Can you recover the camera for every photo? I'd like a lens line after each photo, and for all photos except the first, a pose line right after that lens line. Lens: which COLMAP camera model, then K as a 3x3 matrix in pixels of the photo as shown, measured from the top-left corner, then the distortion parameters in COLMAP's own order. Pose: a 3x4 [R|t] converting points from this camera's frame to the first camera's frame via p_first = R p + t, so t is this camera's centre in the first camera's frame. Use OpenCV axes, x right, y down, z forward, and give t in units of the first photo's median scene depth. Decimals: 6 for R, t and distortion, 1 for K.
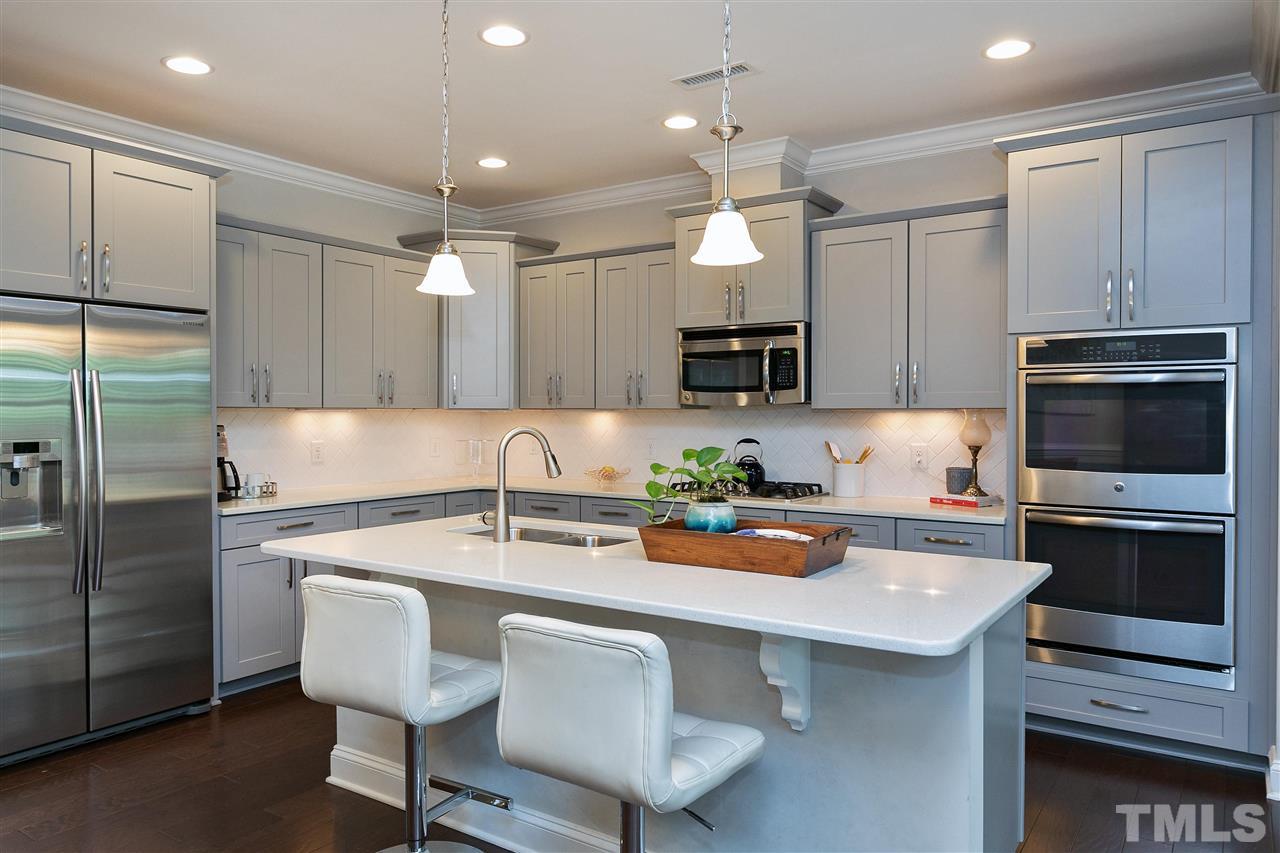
lens RADIAL K [[873.3, 0, 638.8], [0, 873.3, 419.6], [0, 0, 1]] dist [0.001108, -0.000218]
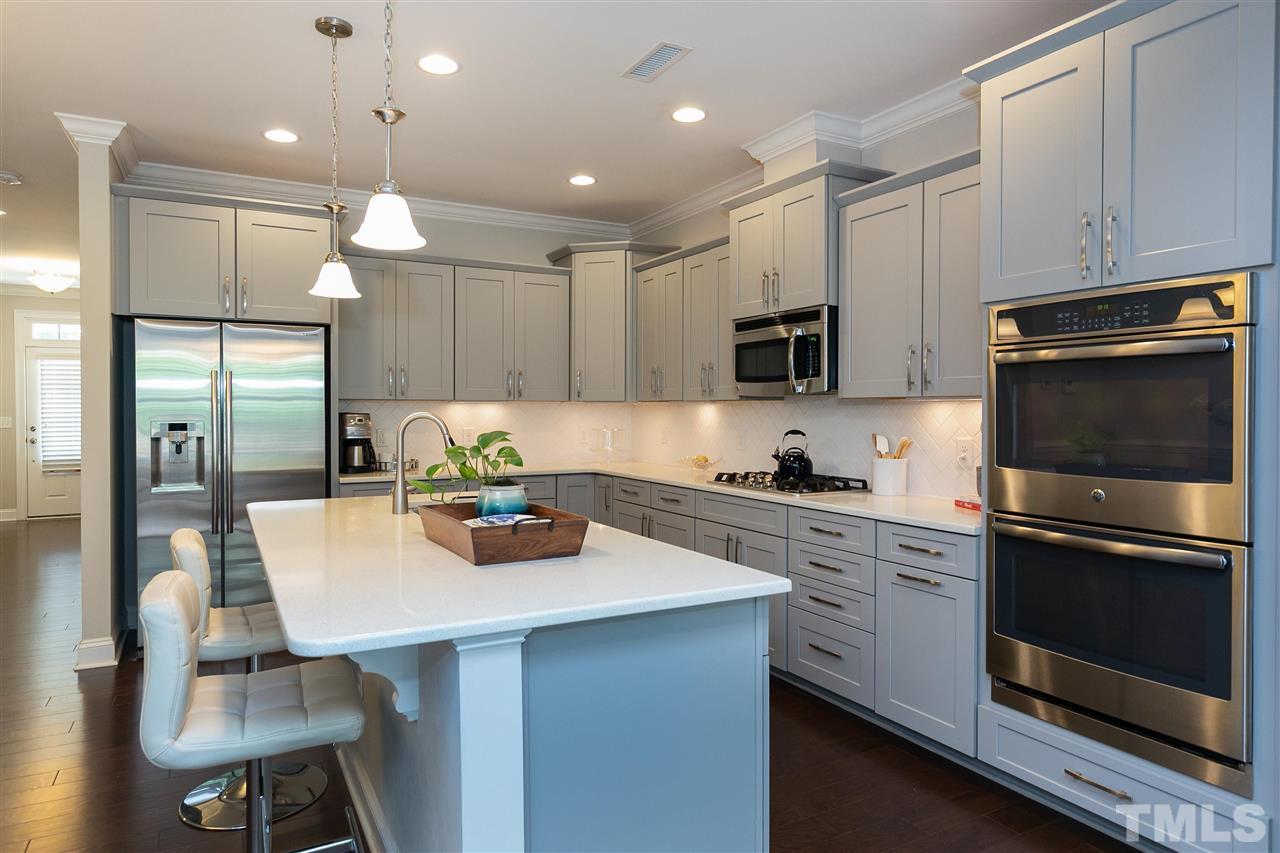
lens RADIAL K [[771.4, 0, 634.9], [0, 771.4, 418.6], [0, 0, 1]] dist [0.005058, 0.000172]
pose [[0.891826, 0.006137, -0.452336, 0.379026], [-0.005081, 0.999981, 0.003551, 0.007535], [0.452349, -0.000869, 0.891840, 0.167155]]
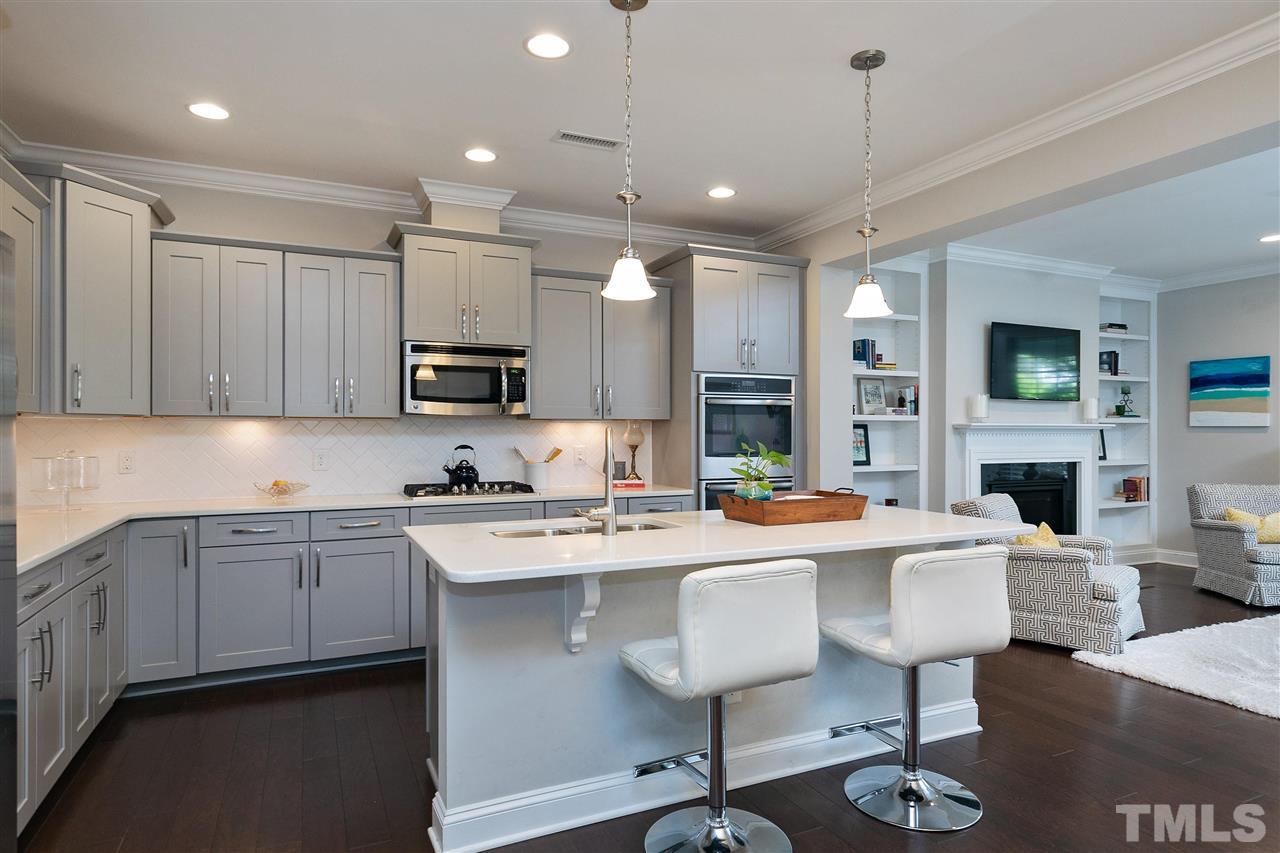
lens RADIAL K [[730.7, 0, 634.4], [0, 730.7, 433.4], [0, 0, 1]] dist [0.004904, 0.000833]
pose [[0.517384, -0.002163, 0.855751, -0.608429], [0.009293, 0.999952, -0.003090, 0.012623], [-0.855703, 0.009551, 0.517379, 0.345203]]
